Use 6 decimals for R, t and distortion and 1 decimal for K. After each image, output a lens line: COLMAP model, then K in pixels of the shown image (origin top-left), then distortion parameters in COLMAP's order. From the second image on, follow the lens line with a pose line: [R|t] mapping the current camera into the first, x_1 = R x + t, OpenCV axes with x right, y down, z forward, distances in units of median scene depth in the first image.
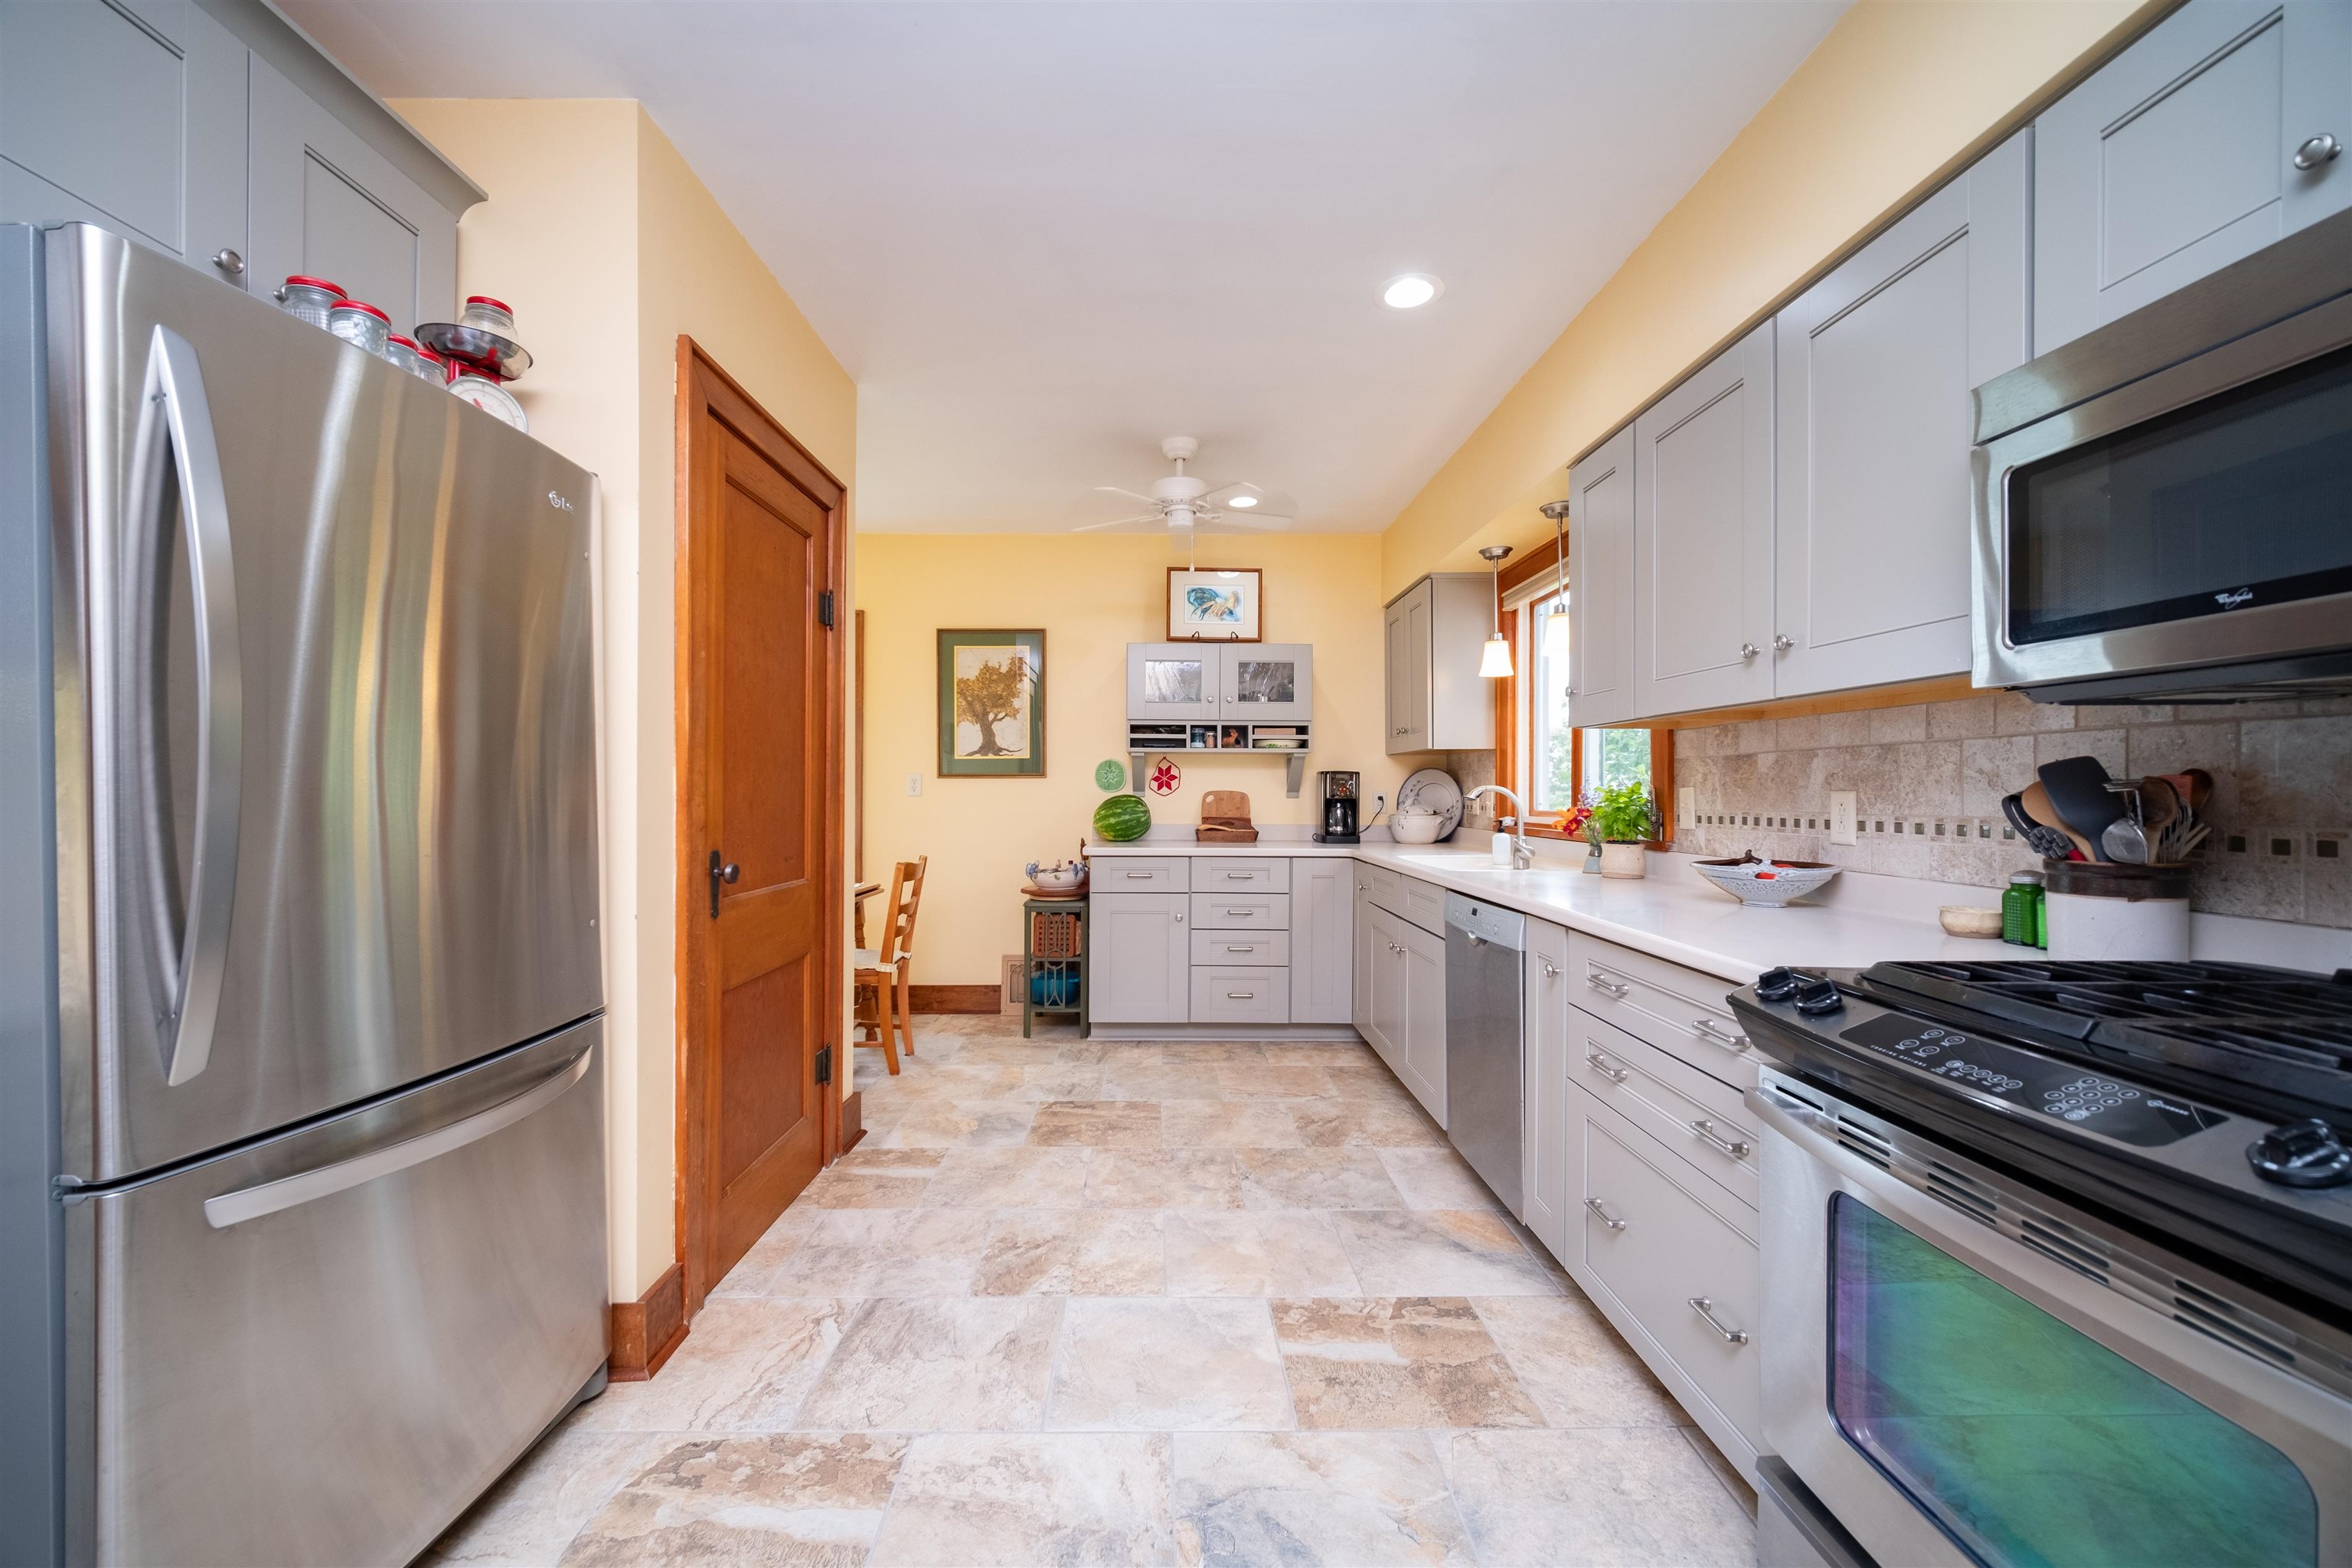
lens RADIAL K [[952.8, 0, 1166.5], [0, 952.8, 785.3], [0, 0, 1]] dist [-0.001762, -0.000071]
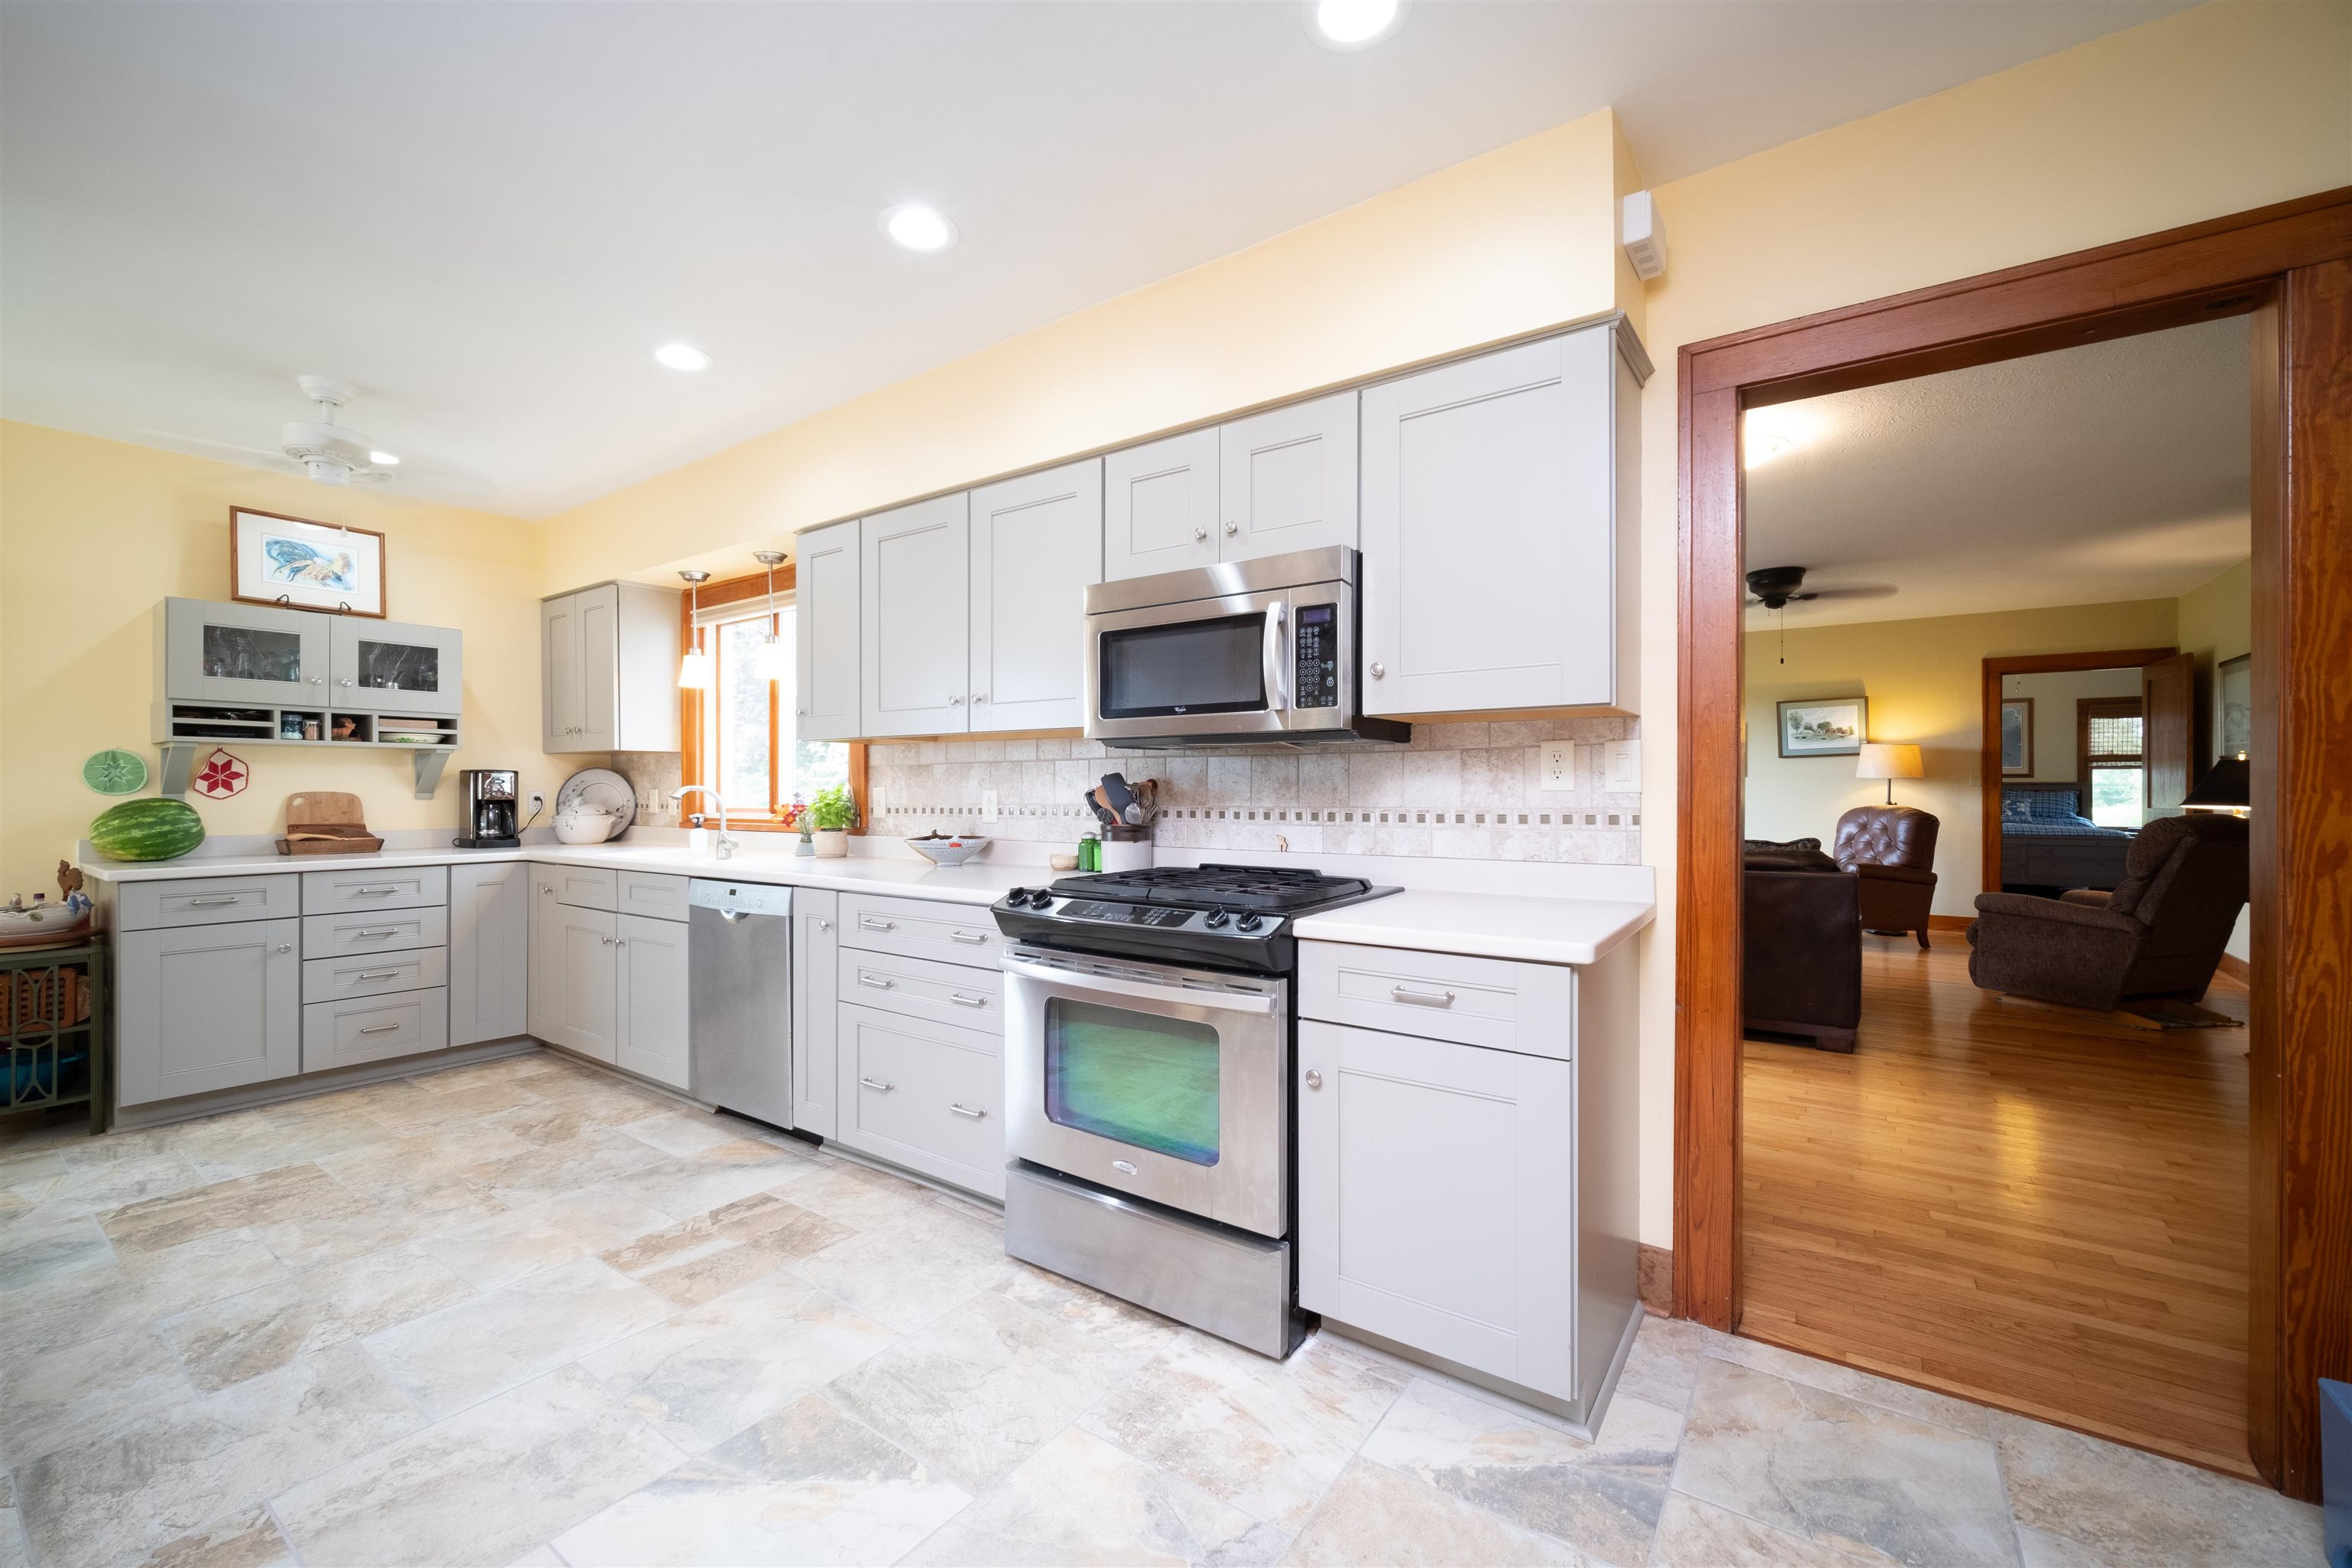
lens RADIAL K [[952.8, 0, 1183.0], [0, 952.8, 785.4], [0, 0, 1]] dist [-0.001762, -0.000071]
pose [[0.585653, -0.000706, 0.810562, -0.290847], [-0.000707, 0.999999, 0.001382, -0.002859], [-0.810562, -0.001383, 0.585652, -0.145614]]
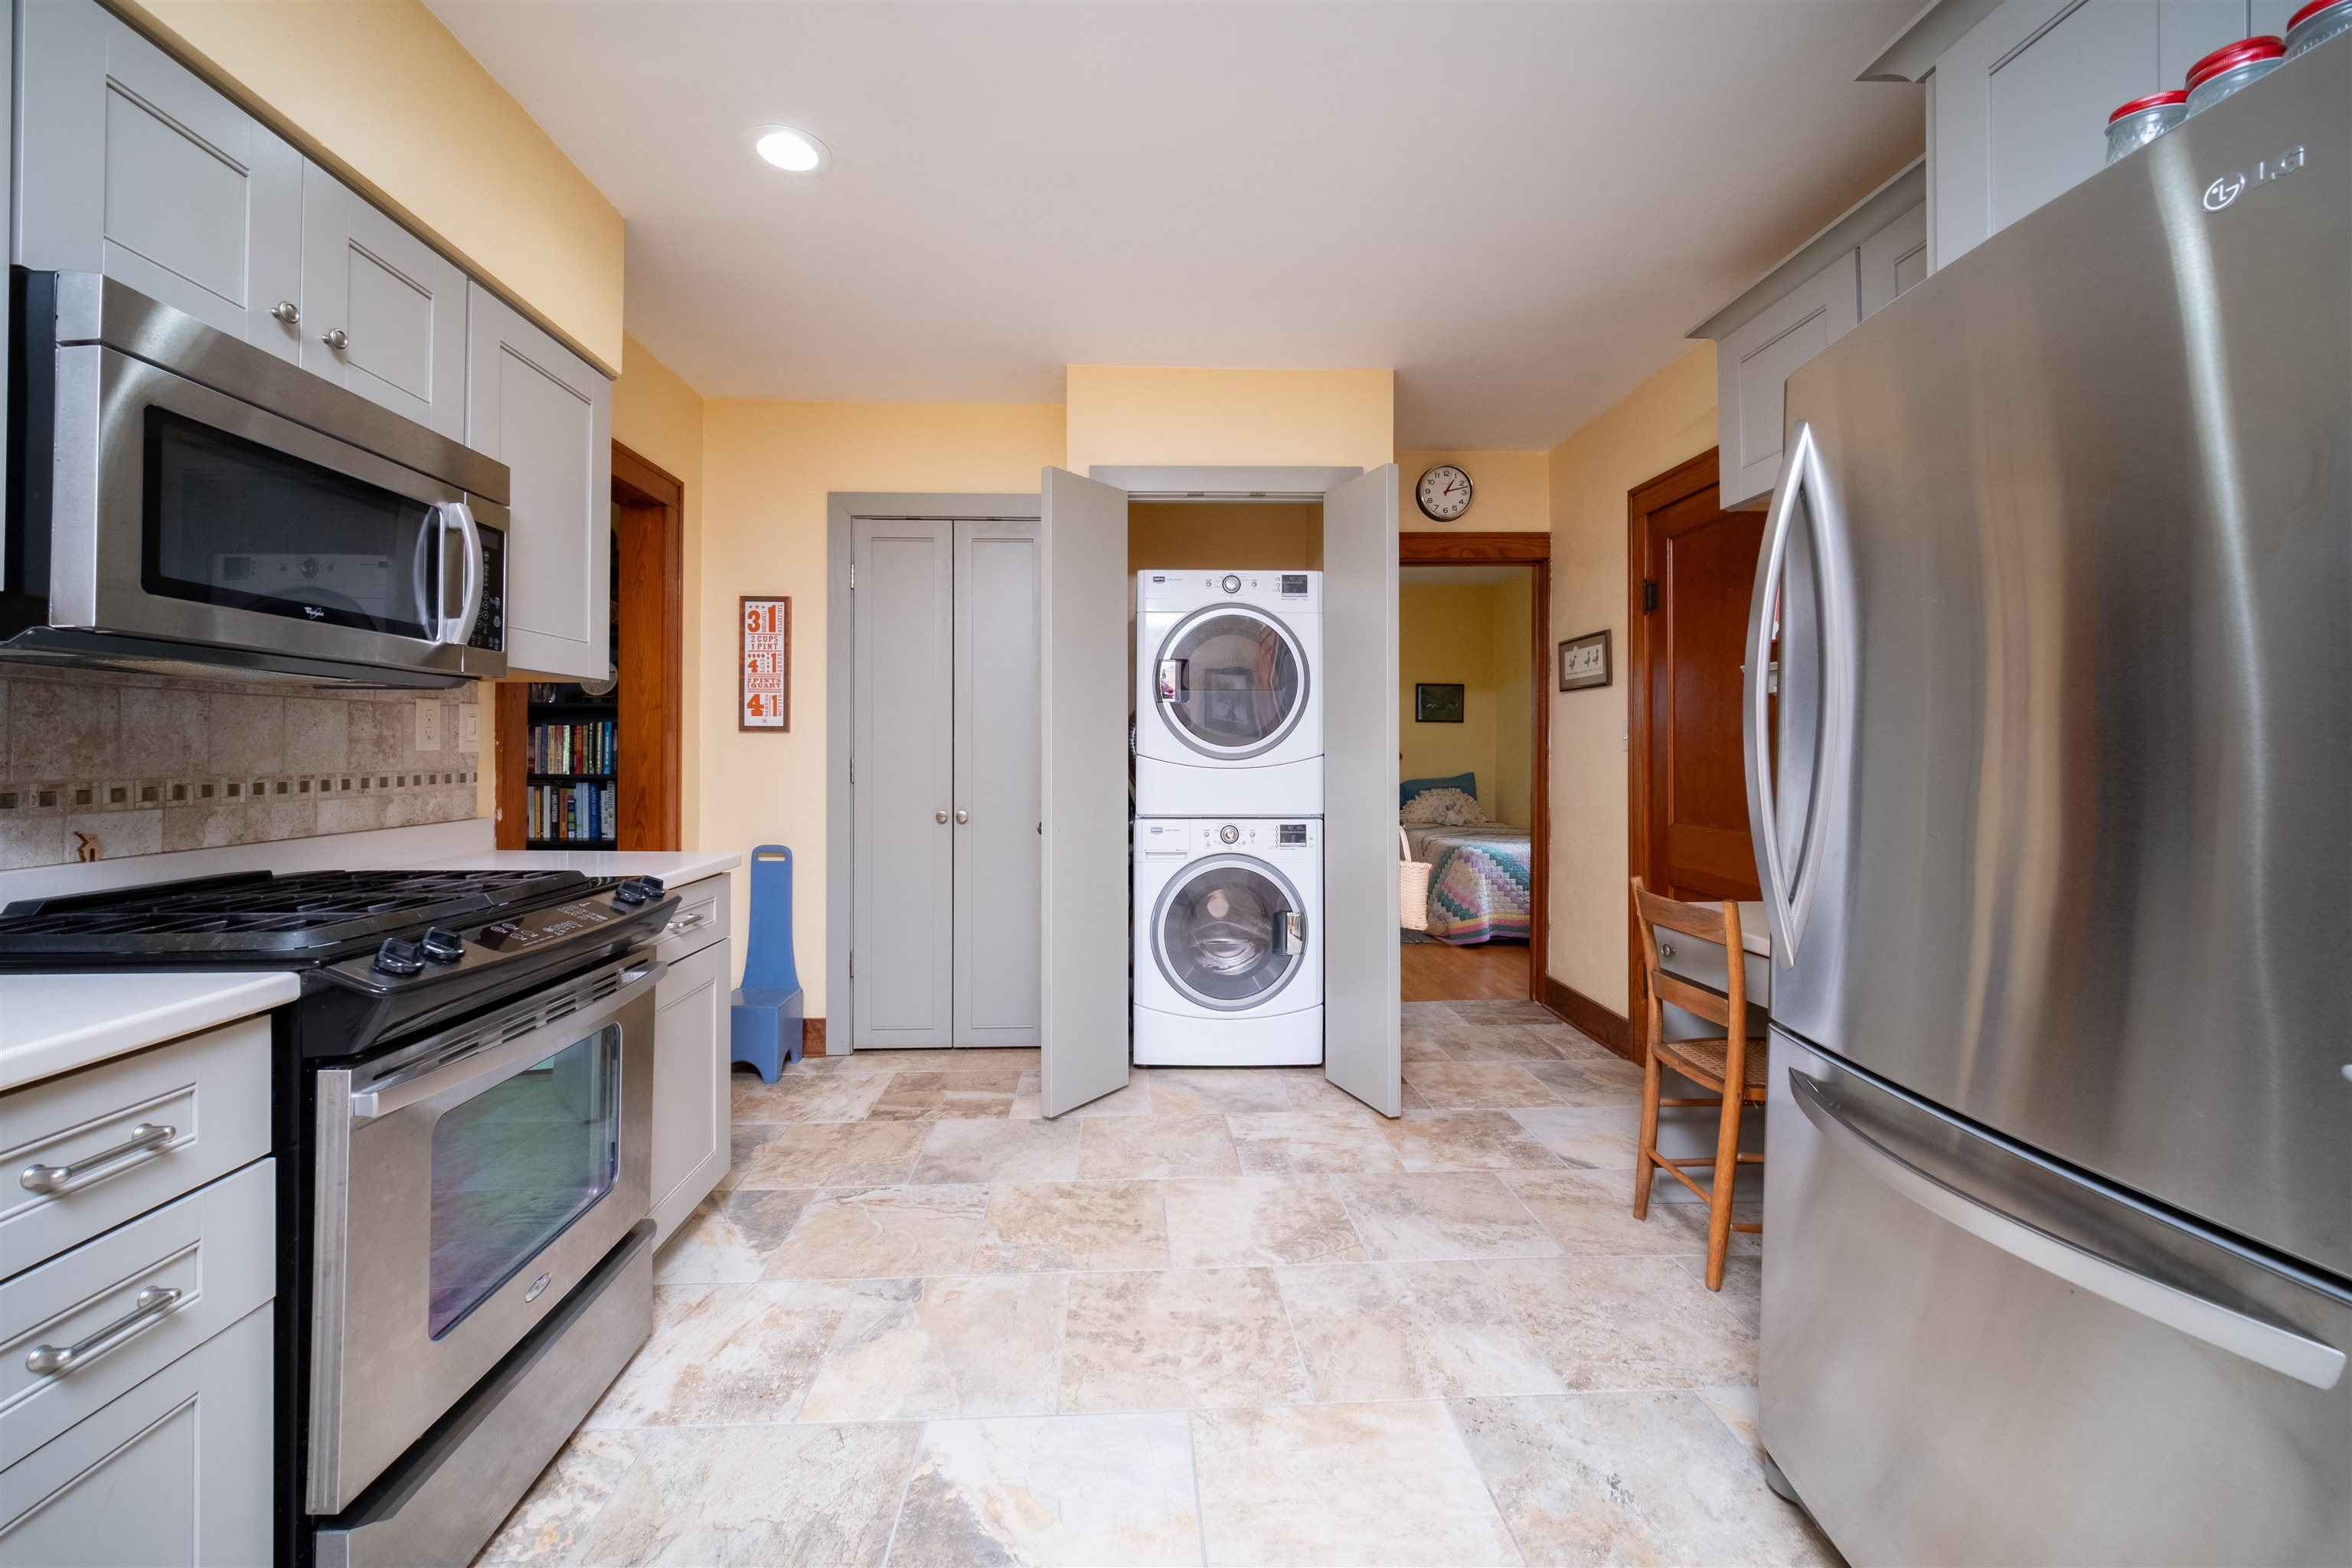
lens RADIAL K [[952.8, 0, 1163.7], [0, 952.8, 760.4], [0, 0, 1]] dist [-0.001762, -0.000071]
pose [[-0.999439, -0.002457, -0.033397, 0.163201], [-0.002648, 0.999980, 0.005689, 0.010424], [0.033383, 0.005775, -0.999426, 1.653891]]
